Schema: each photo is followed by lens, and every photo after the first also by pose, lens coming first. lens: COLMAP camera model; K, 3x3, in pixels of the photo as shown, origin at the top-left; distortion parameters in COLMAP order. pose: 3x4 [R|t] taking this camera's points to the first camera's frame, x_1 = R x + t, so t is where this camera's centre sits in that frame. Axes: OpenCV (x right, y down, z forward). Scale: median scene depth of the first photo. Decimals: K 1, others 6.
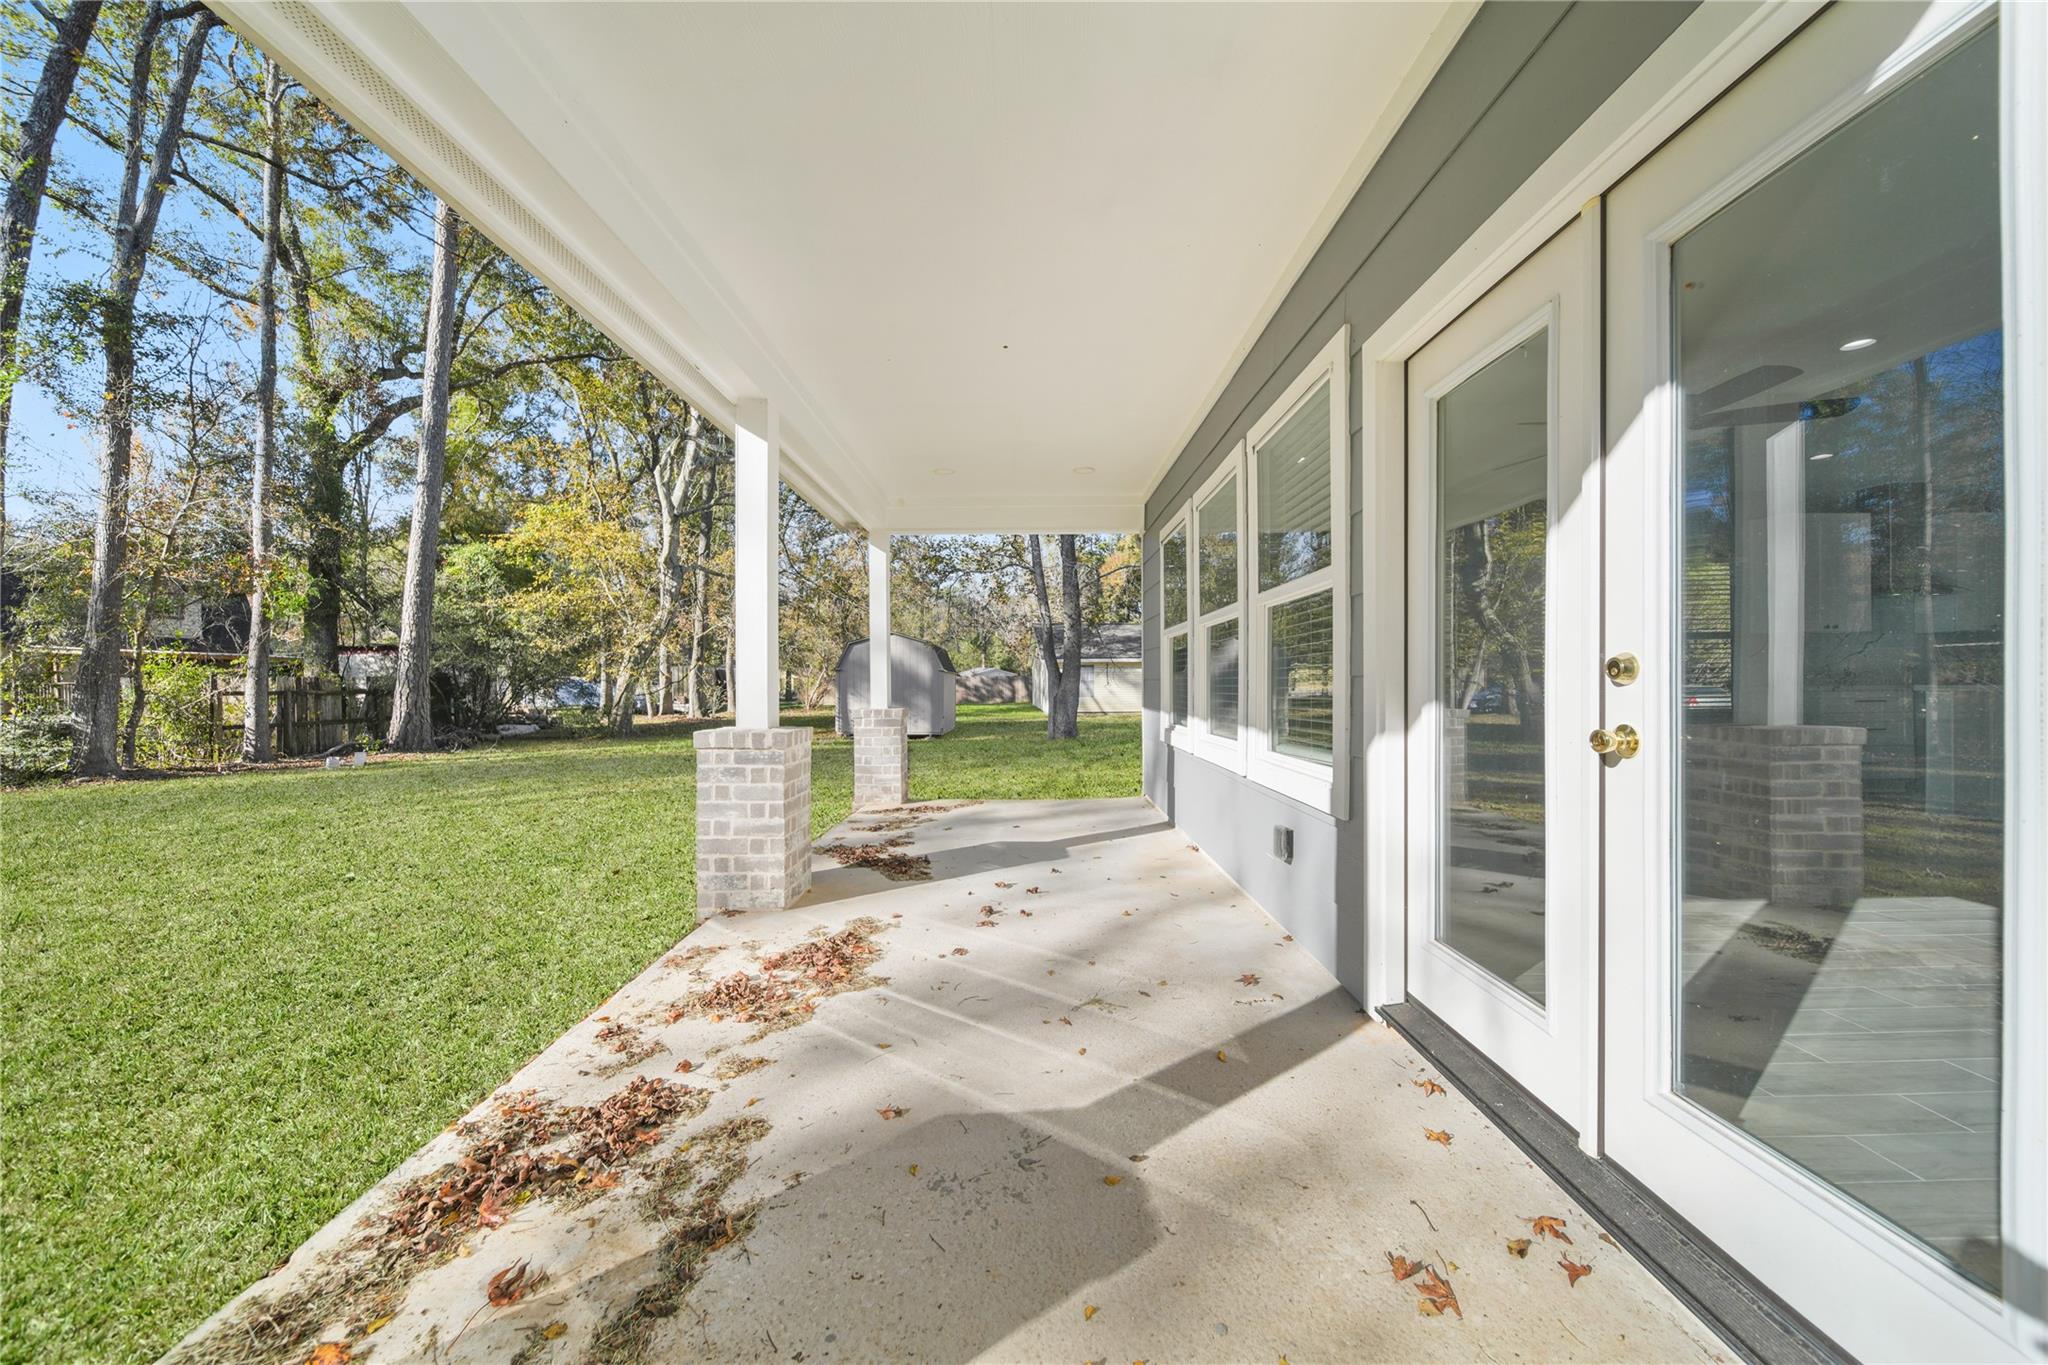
lens RADIAL K [[723.3, 0, 1027.5], [0, 723.3, 688.8], [0, 0, 1]] dist [0.001234, -0.002326]
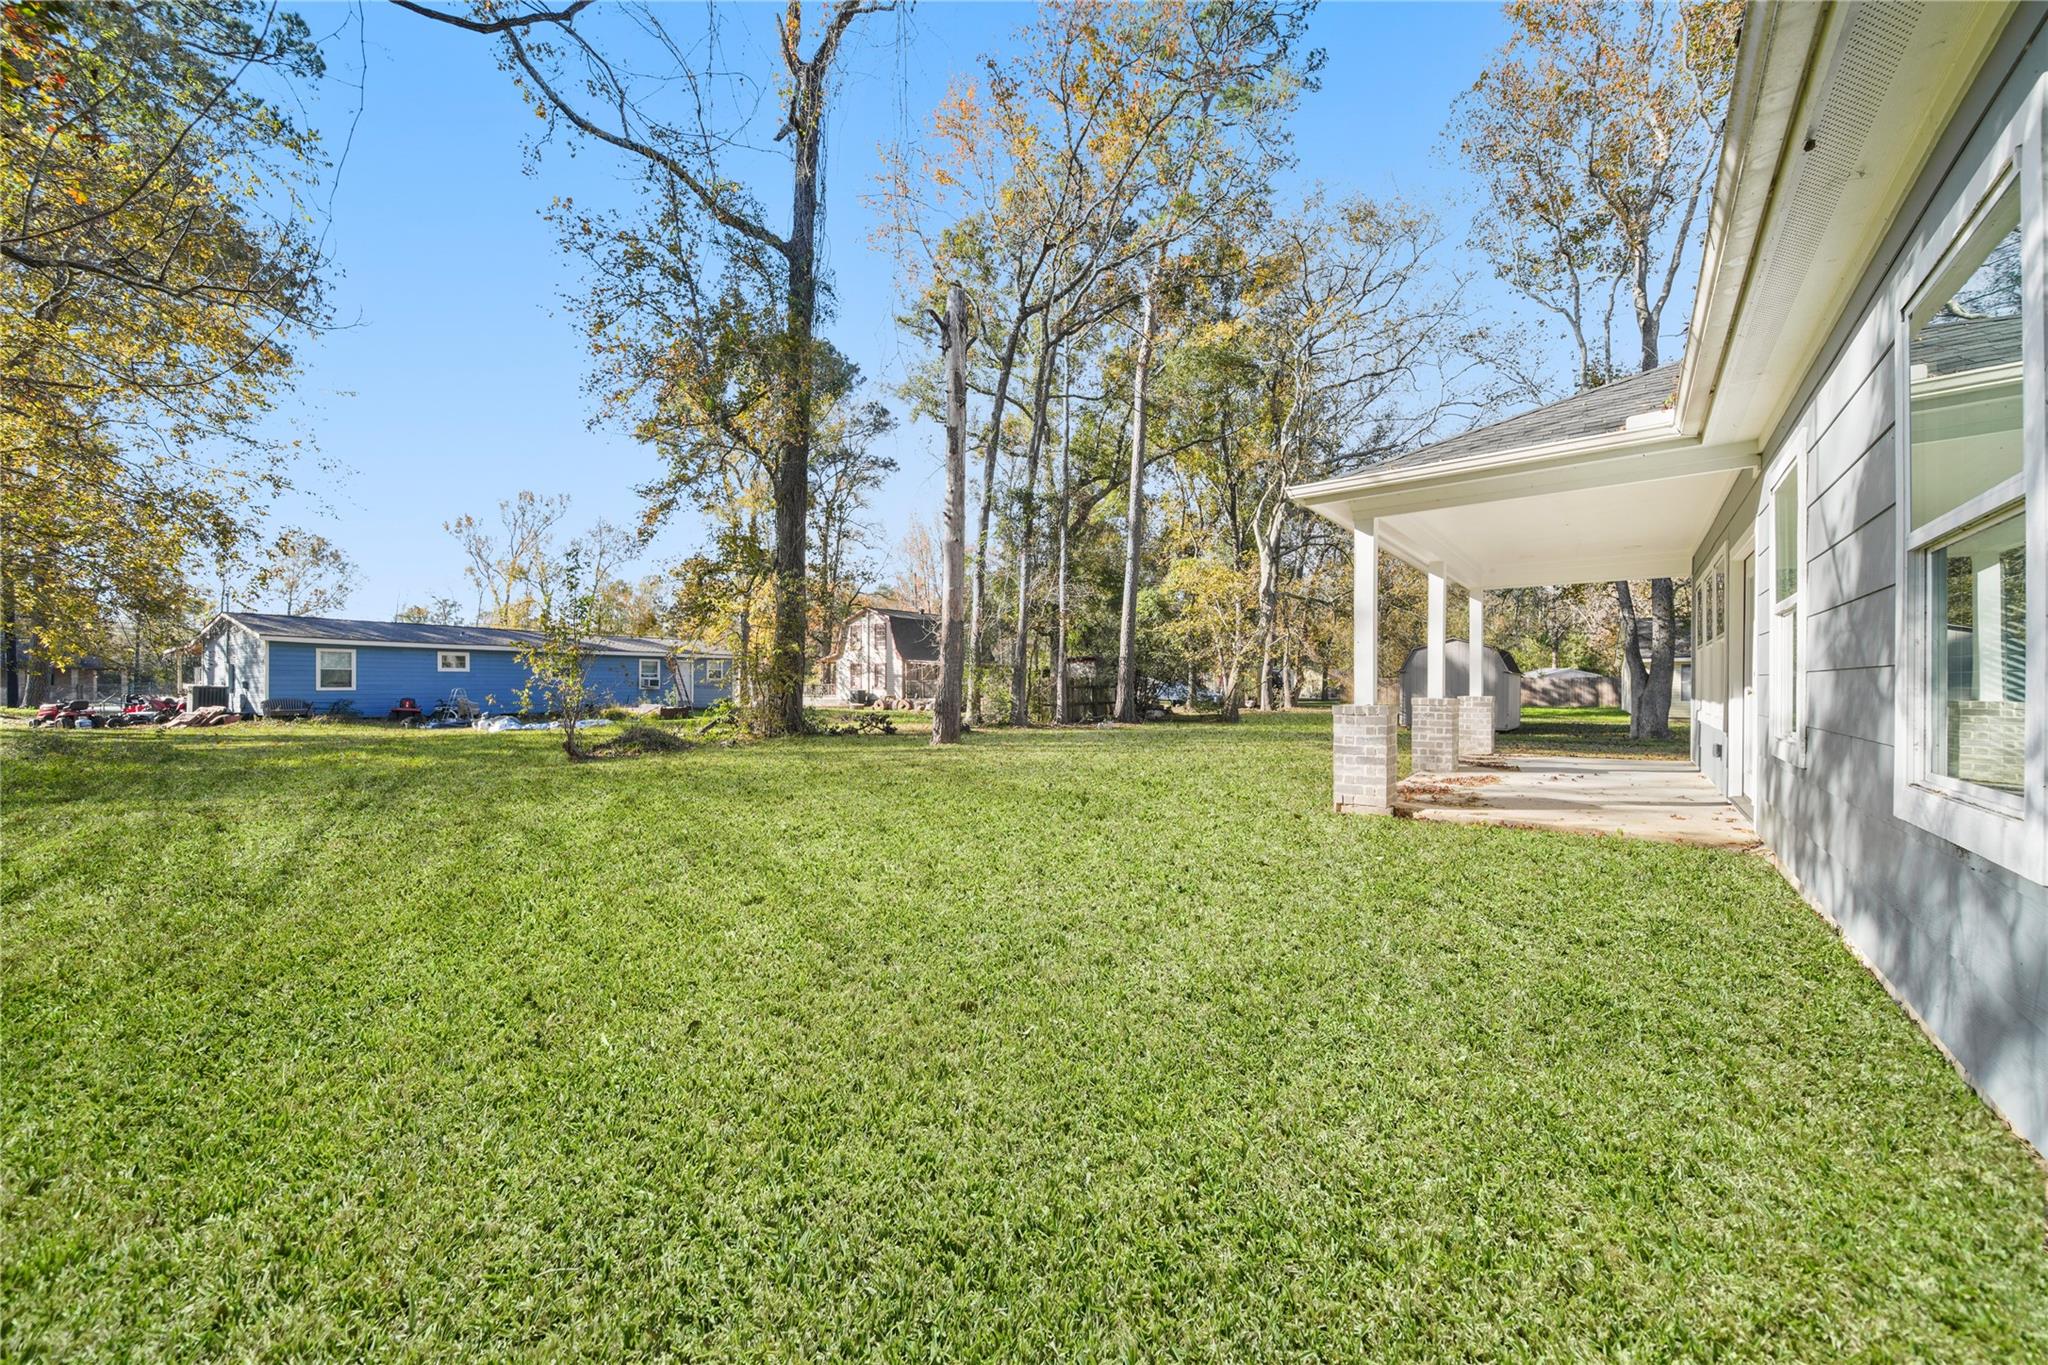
lens RADIAL K [[723.3, 0, 1027.5], [0, 723.3, 688.8], [0, 0, 1]] dist [0.001234, -0.002326]
pose [[0.770778, 0.010823, -0.637011, 0.020399], [-0.012072, 0.999924, 0.002383, 0.005722], [0.636989, 0.005853, 0.770851, -0.310329]]
